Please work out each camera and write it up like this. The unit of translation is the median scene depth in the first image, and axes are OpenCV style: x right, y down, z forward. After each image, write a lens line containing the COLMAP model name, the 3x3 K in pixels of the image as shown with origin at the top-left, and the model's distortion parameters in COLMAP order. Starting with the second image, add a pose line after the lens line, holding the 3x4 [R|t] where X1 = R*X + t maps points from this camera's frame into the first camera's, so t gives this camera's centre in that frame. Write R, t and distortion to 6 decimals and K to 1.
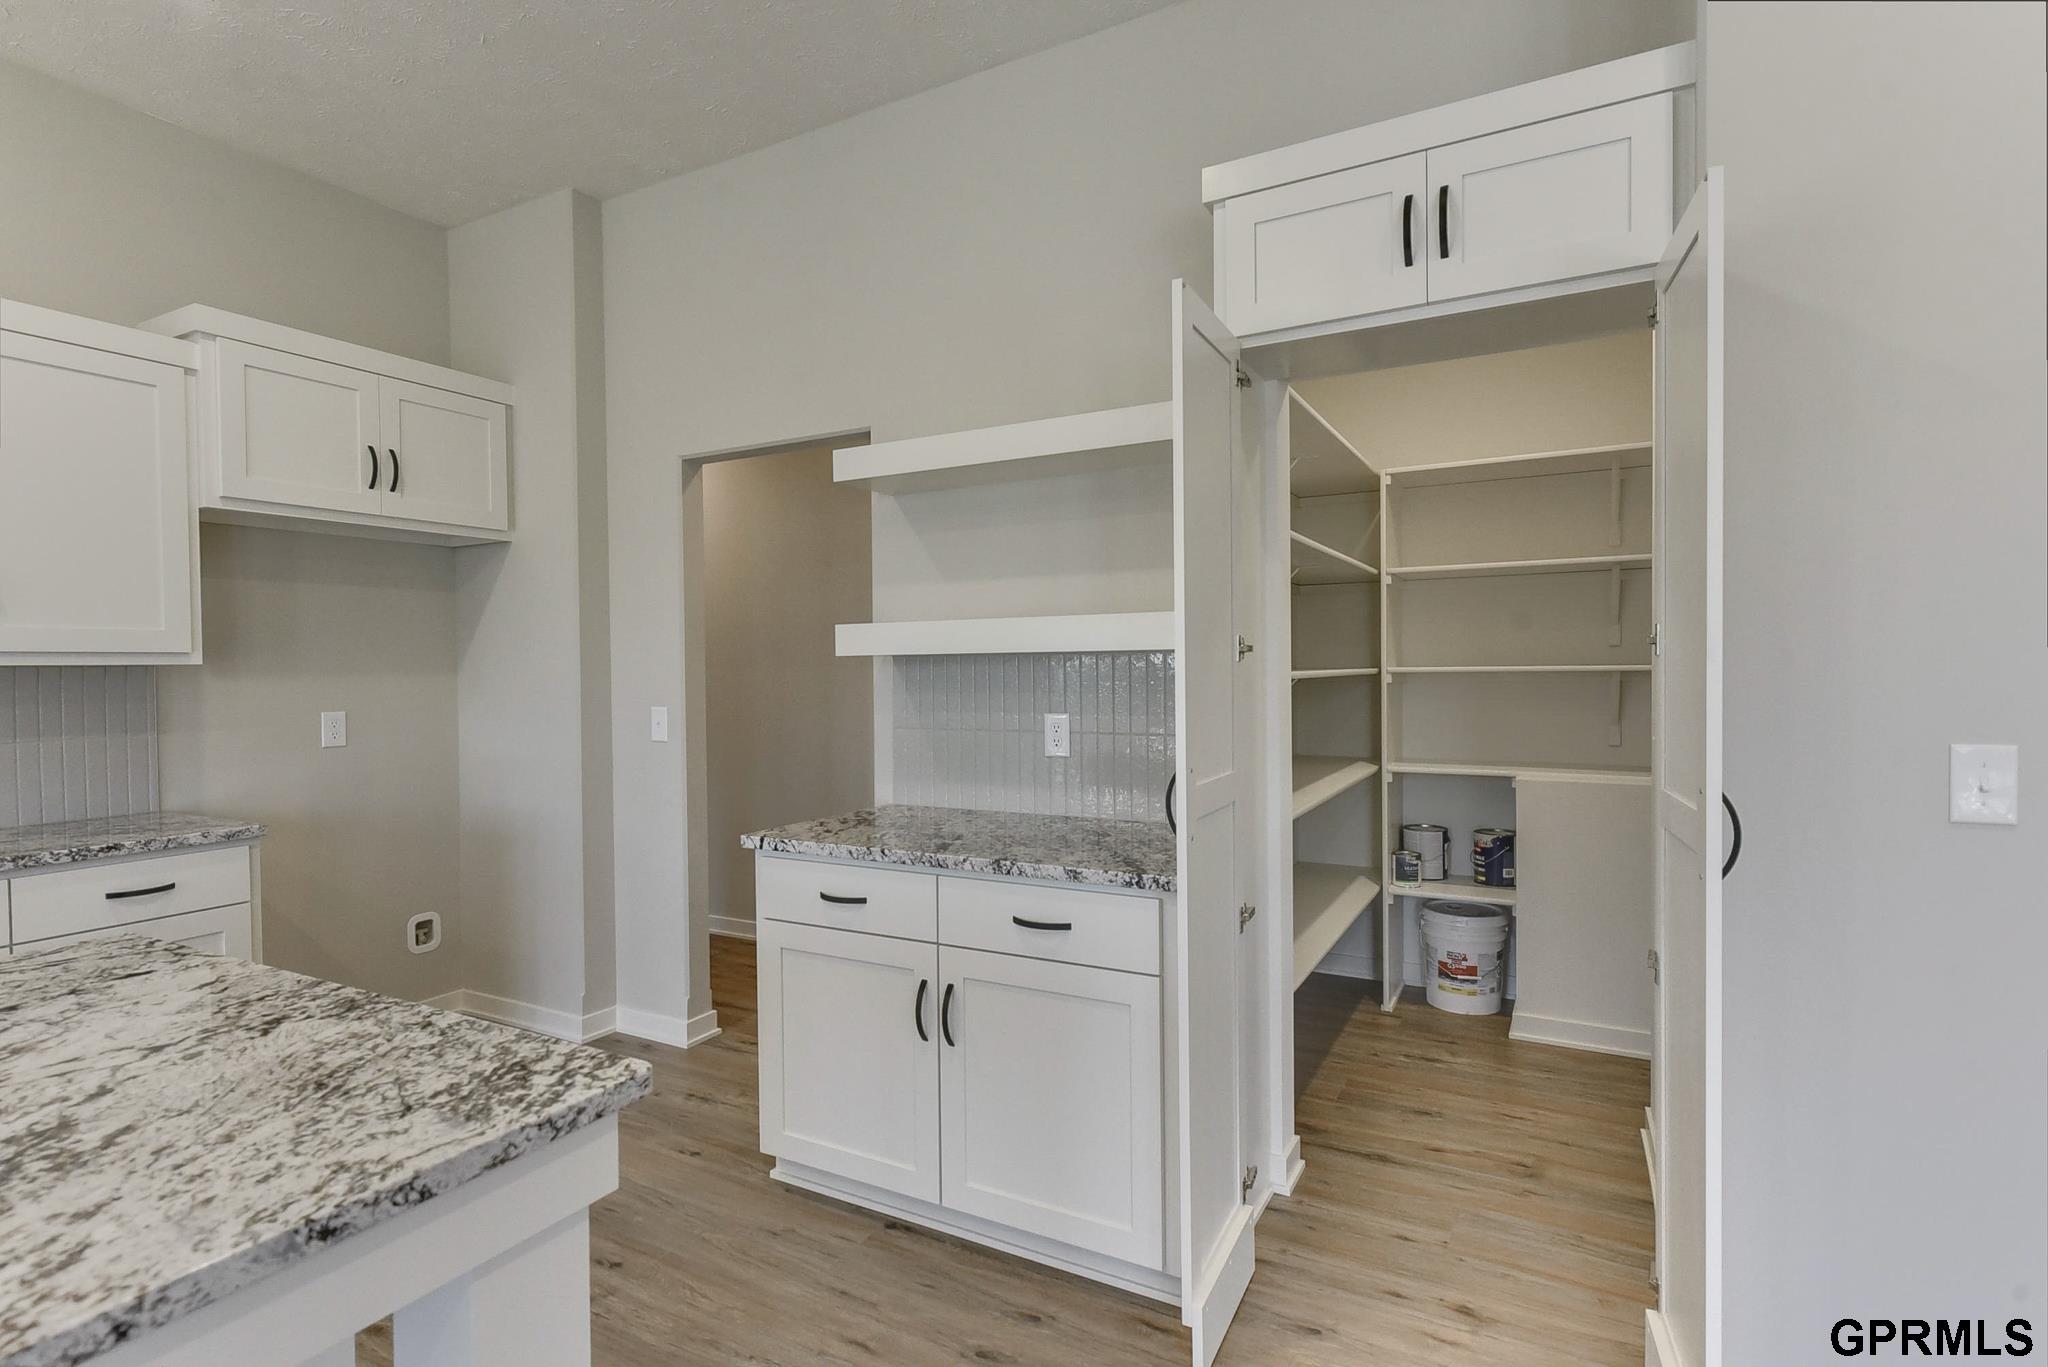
lens RADIAL K [[1002.9, 0, 1024.0], [0, 1002.9, 683.5], [0, 0, 1]] dist [0.002103, 0.000248]
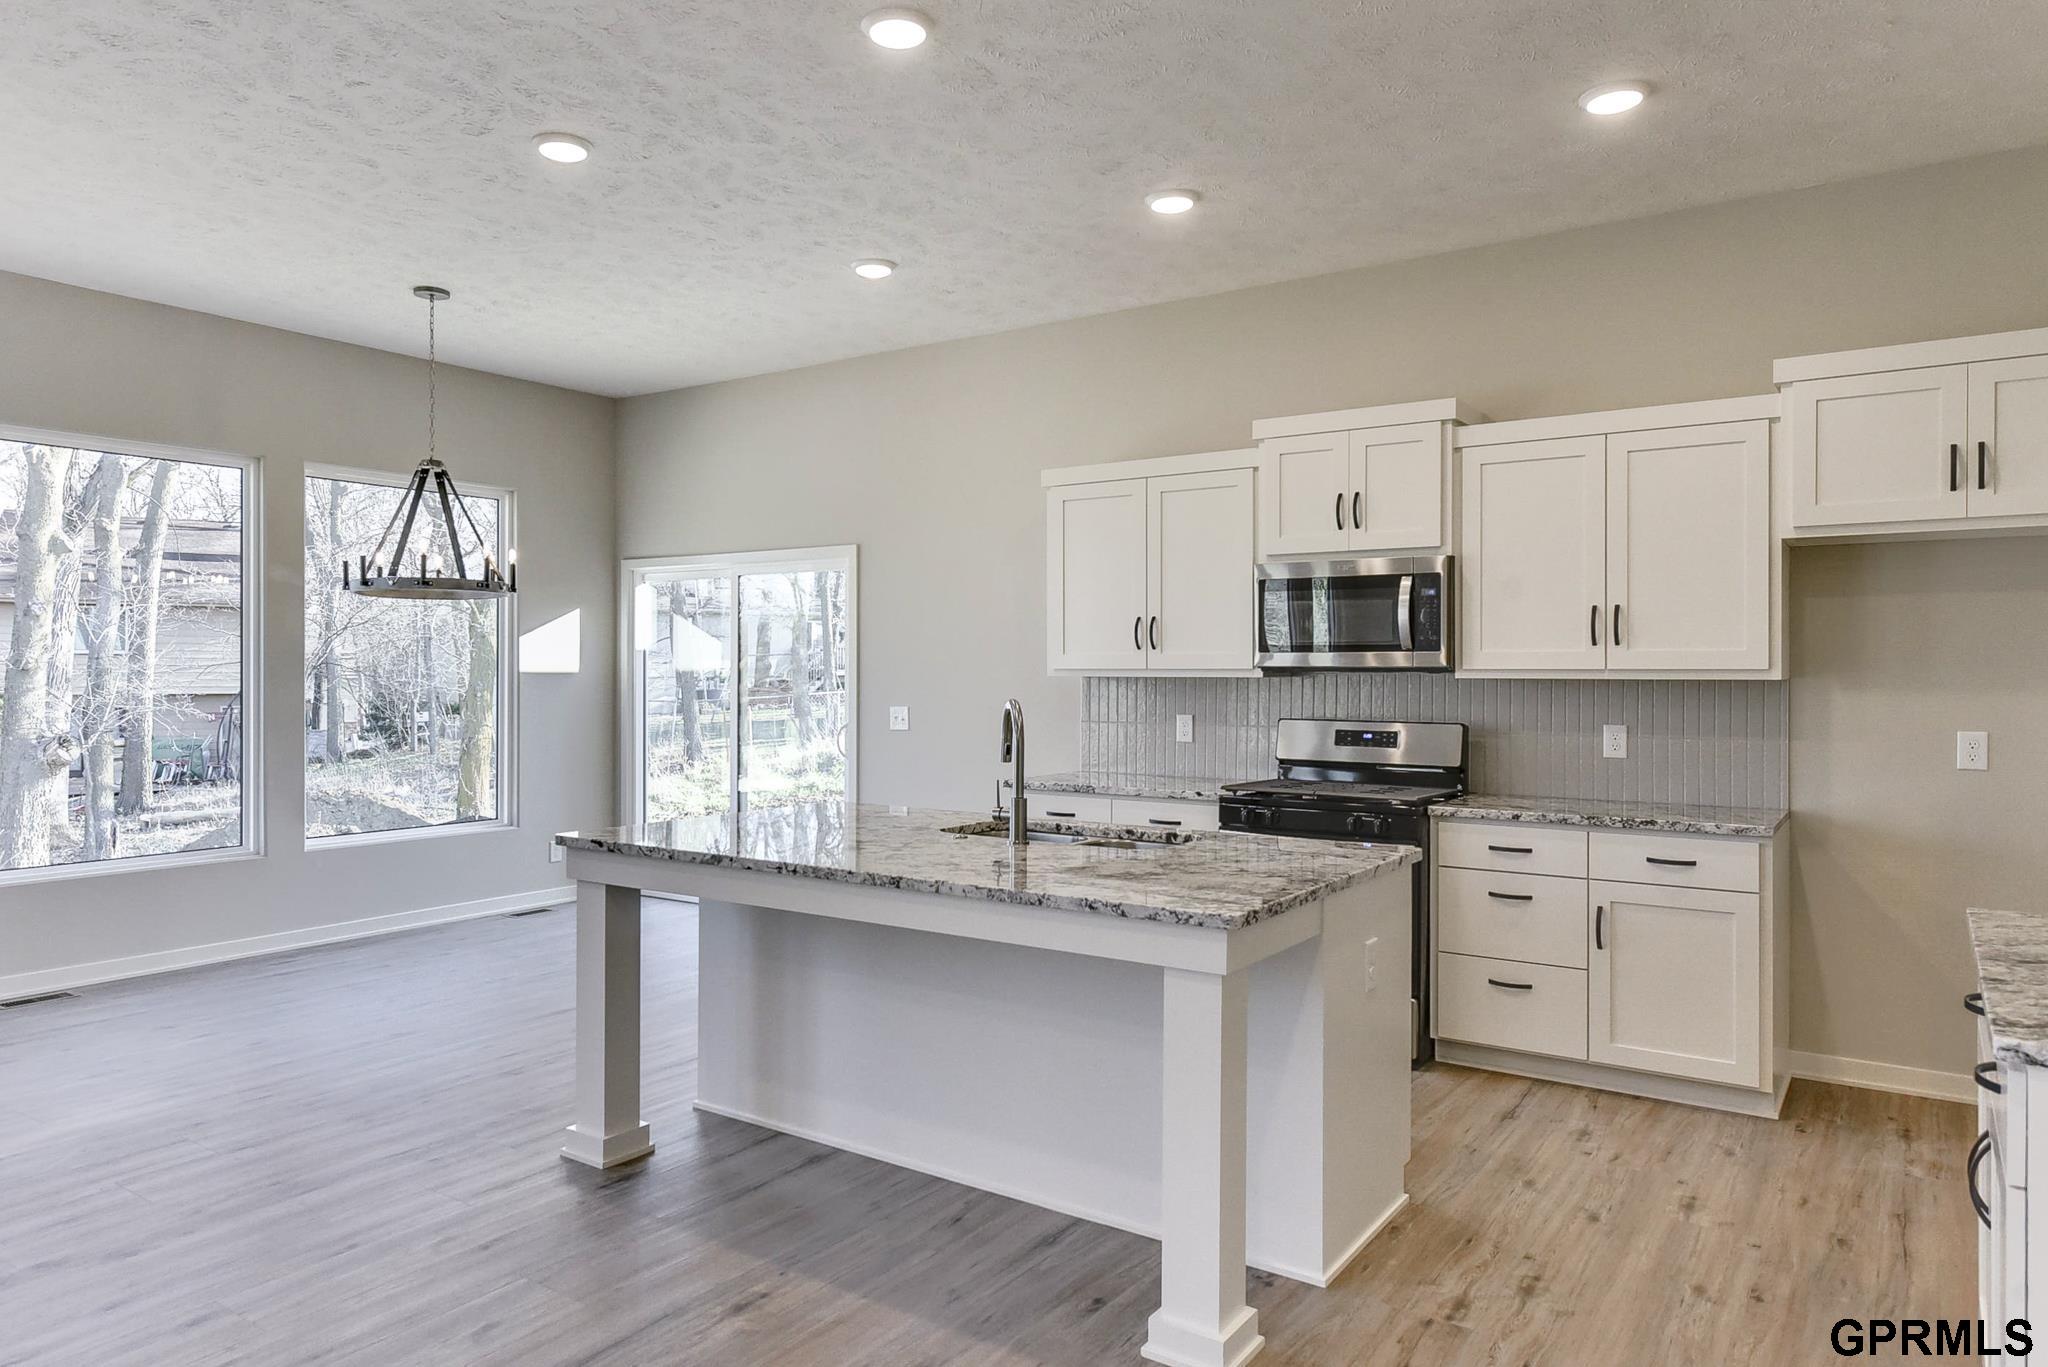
lens RADIAL K [[1316.6, 0, 992.3], [0, 1316.6, 680.5], [0, 0, 1]] dist [0.001355, -0.002046]
pose [[-0.103862, 0.017705, -0.994434, 0.724213], [-0.018740, 0.999629, 0.019755, -0.030659], [0.994415, 0.020688, -0.103491, 0.282677]]
